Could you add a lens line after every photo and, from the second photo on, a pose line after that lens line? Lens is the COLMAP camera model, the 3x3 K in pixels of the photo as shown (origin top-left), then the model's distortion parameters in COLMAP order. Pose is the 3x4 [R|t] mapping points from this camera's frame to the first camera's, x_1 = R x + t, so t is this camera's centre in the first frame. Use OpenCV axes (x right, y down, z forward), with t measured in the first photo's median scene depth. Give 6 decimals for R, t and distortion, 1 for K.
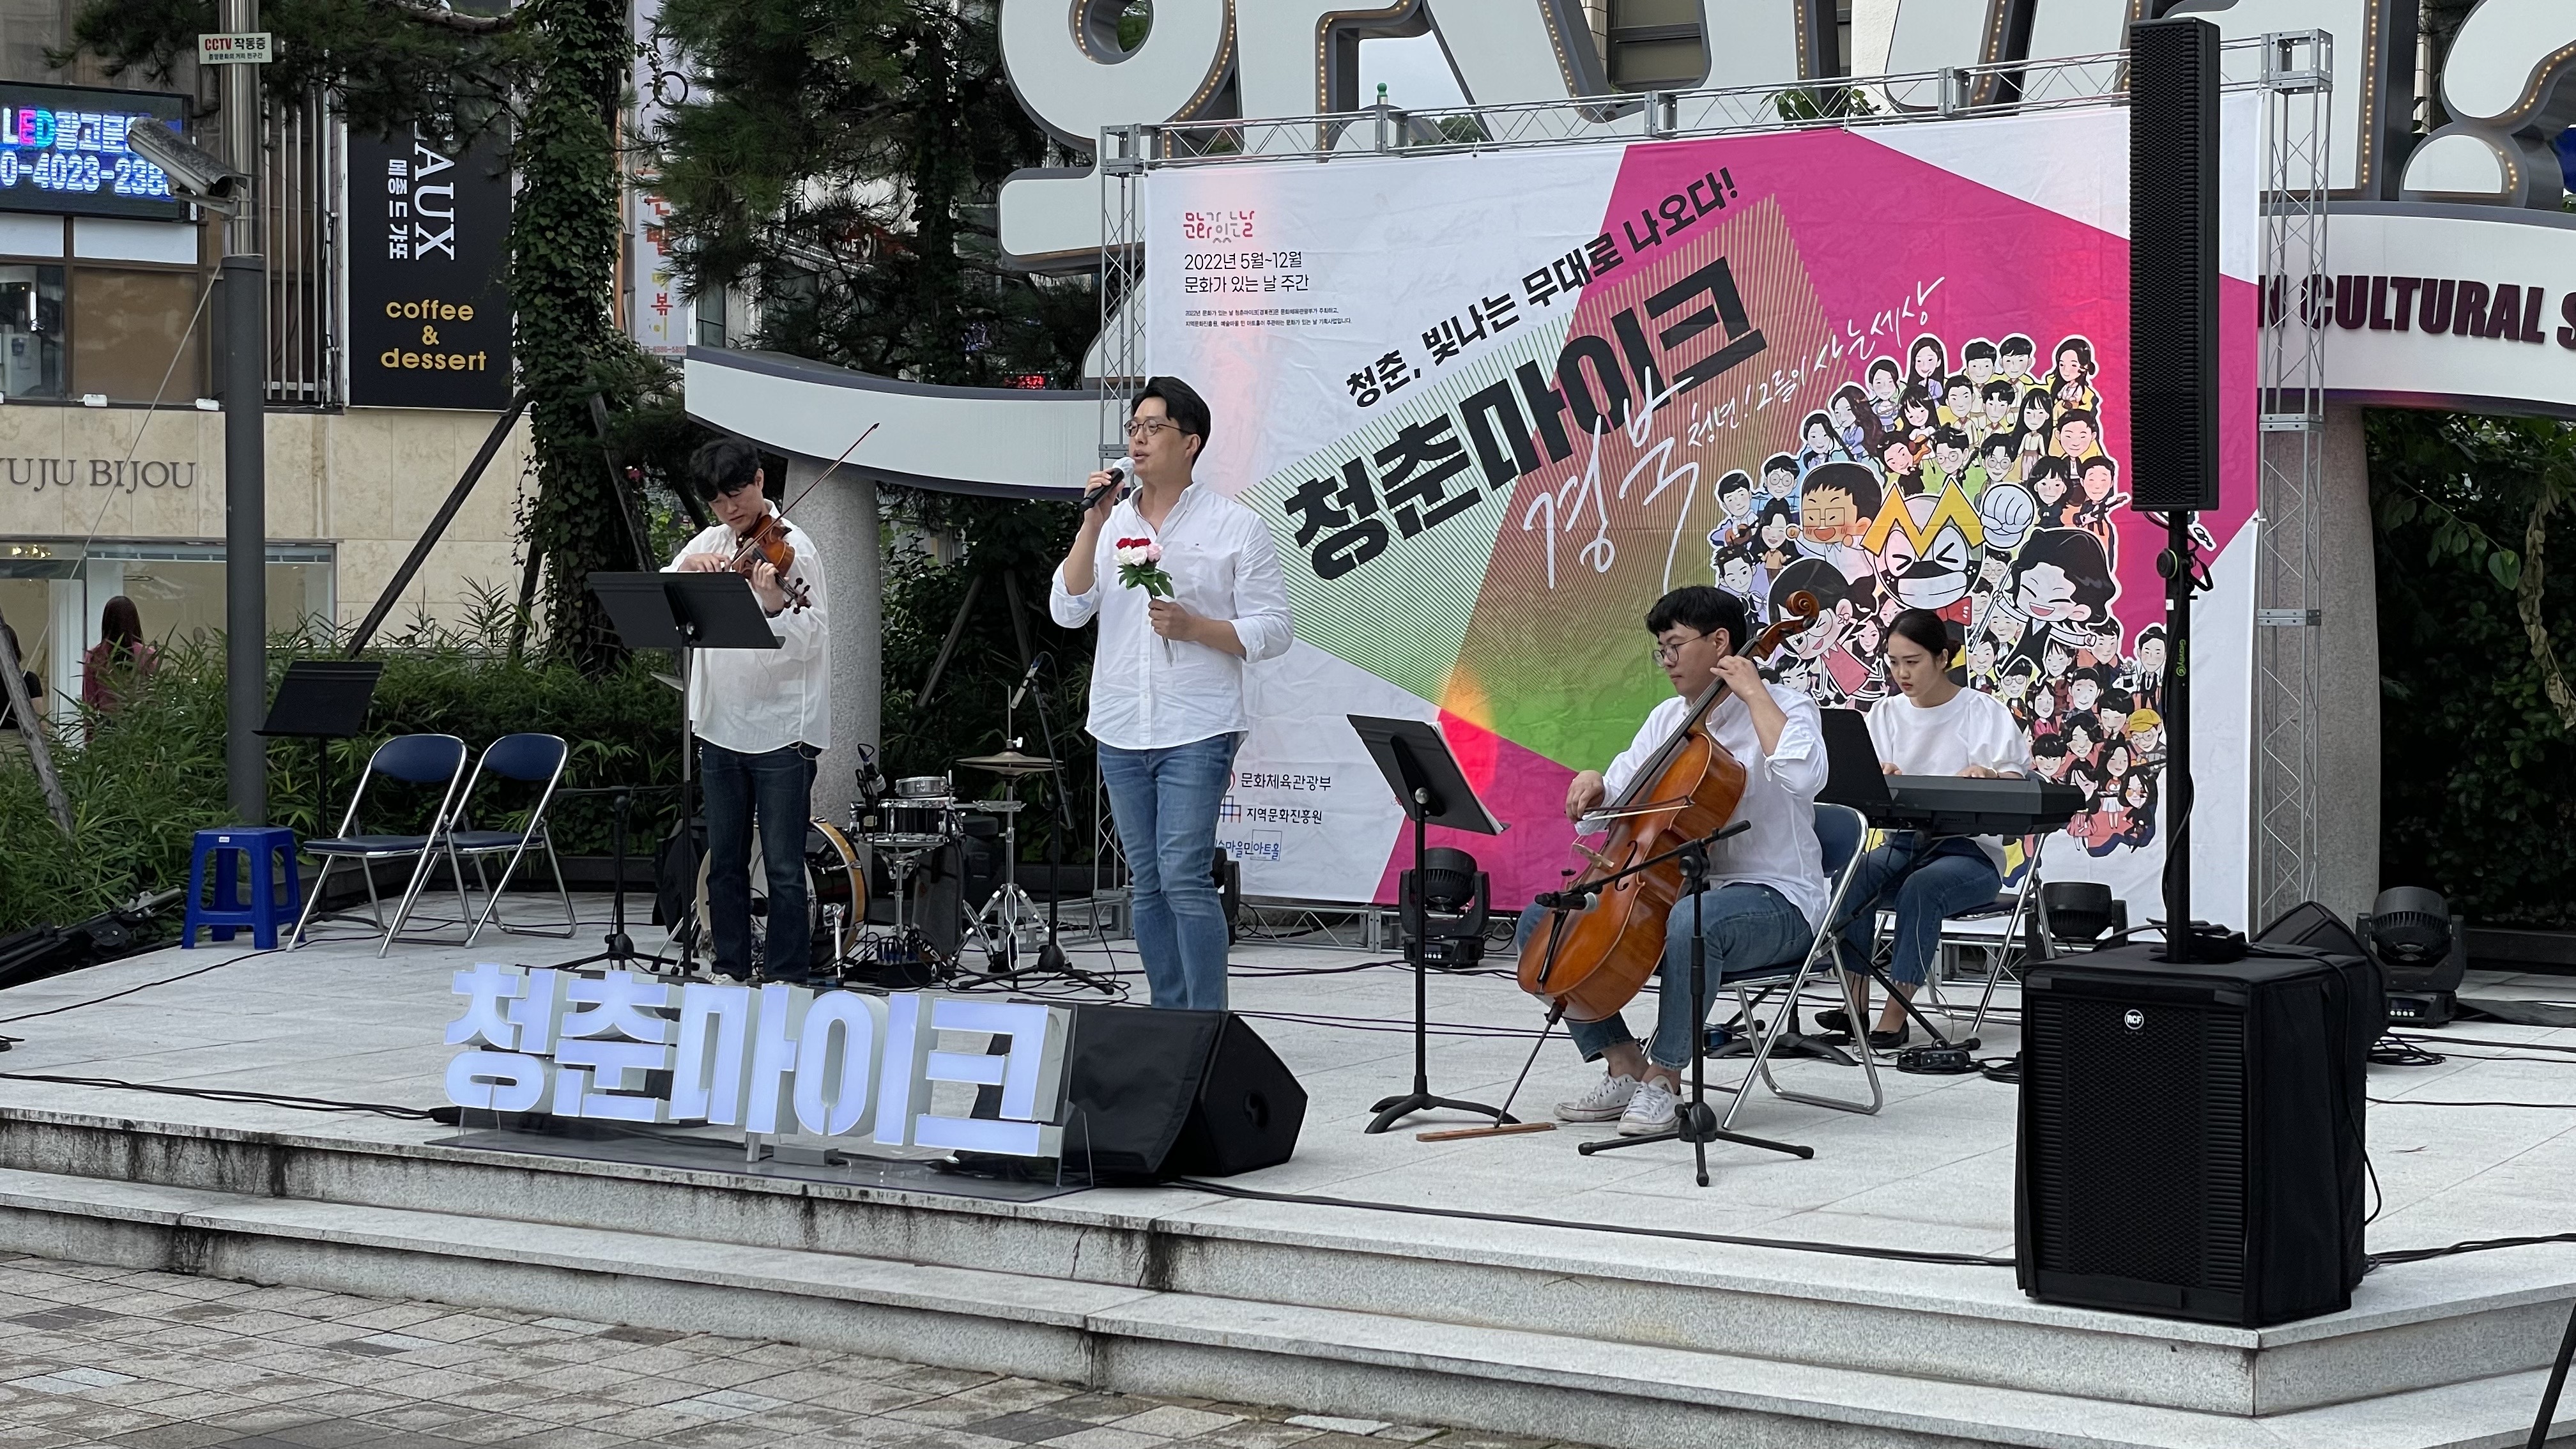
lens RADIAL K [[3819.3, 0, 1288.0], [0, 3819.3, 724.5], [0, 0, 1]] dist [0.067792, 0.403499]
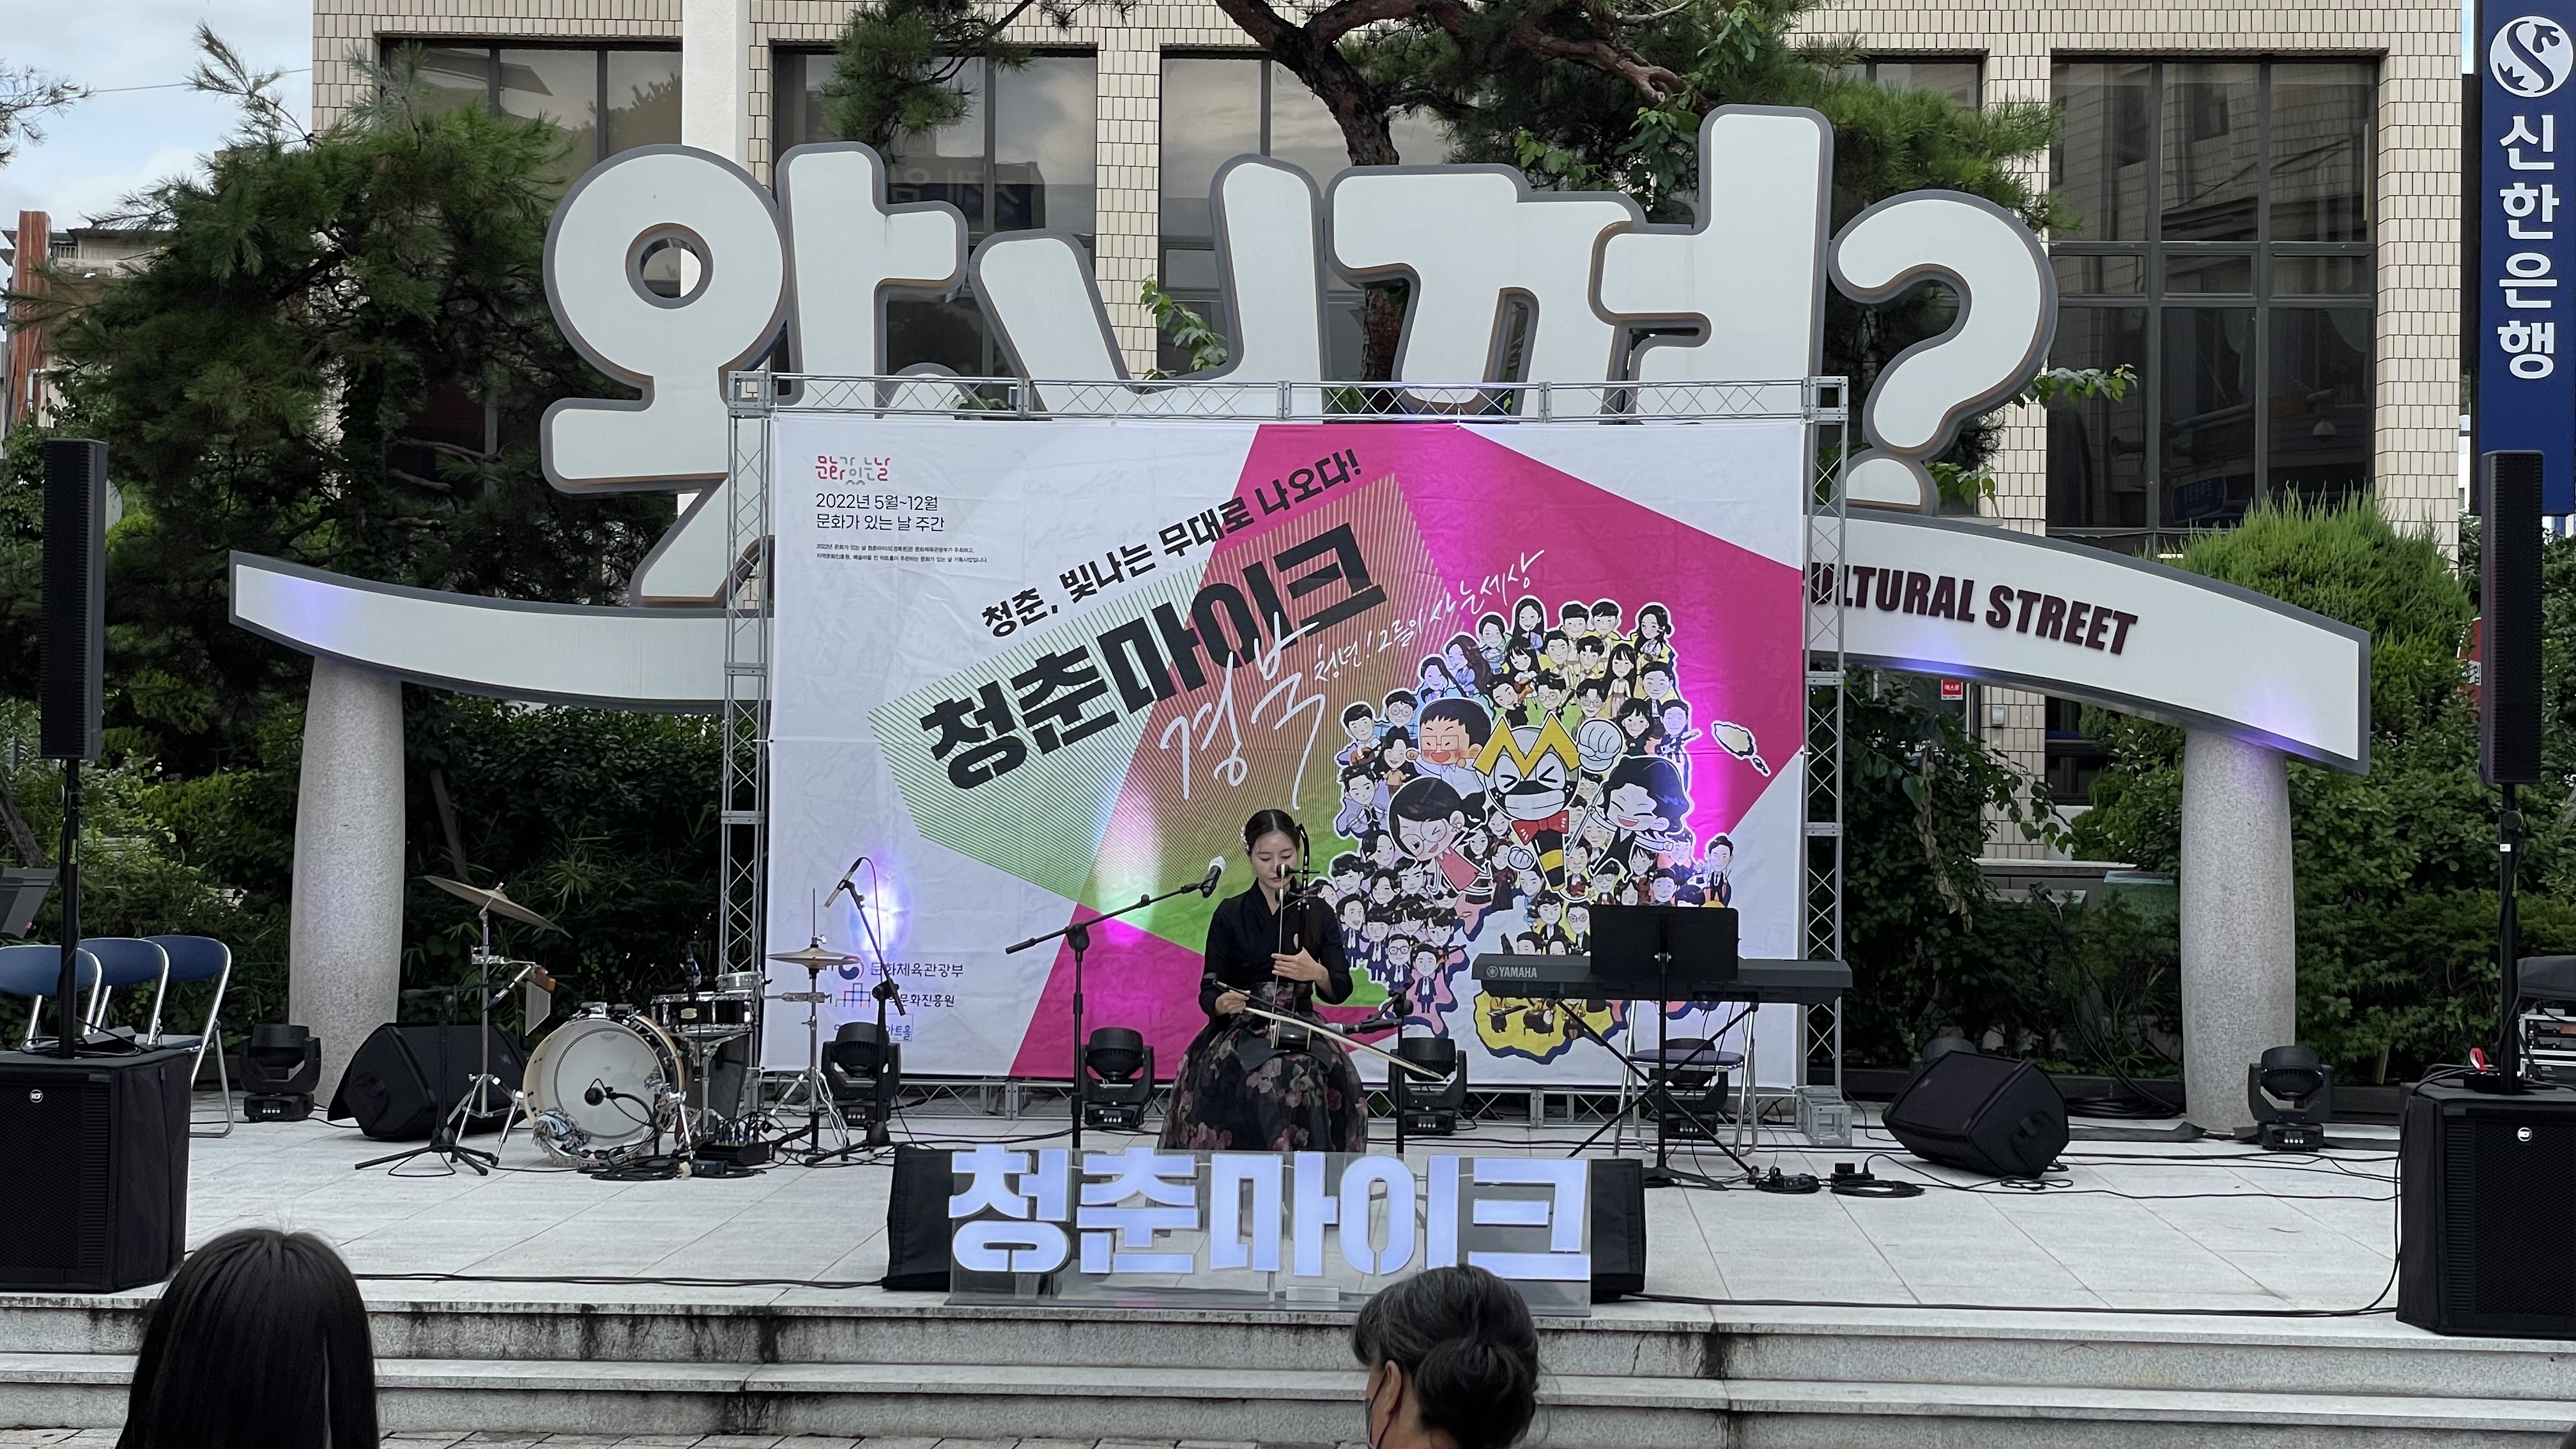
lens RADIAL K [[3819.3, 0, 1288.0], [0, 3819.3, 724.5], [0, 0, 1]] dist [0.067792, 0.403499]
pose [[0.882626, 0.013791, 0.469874, -0.470715], [0.006271, 0.999135, -0.041106, -0.010931], [-0.470034, 0.039228, 0.881776, -0.039064]]
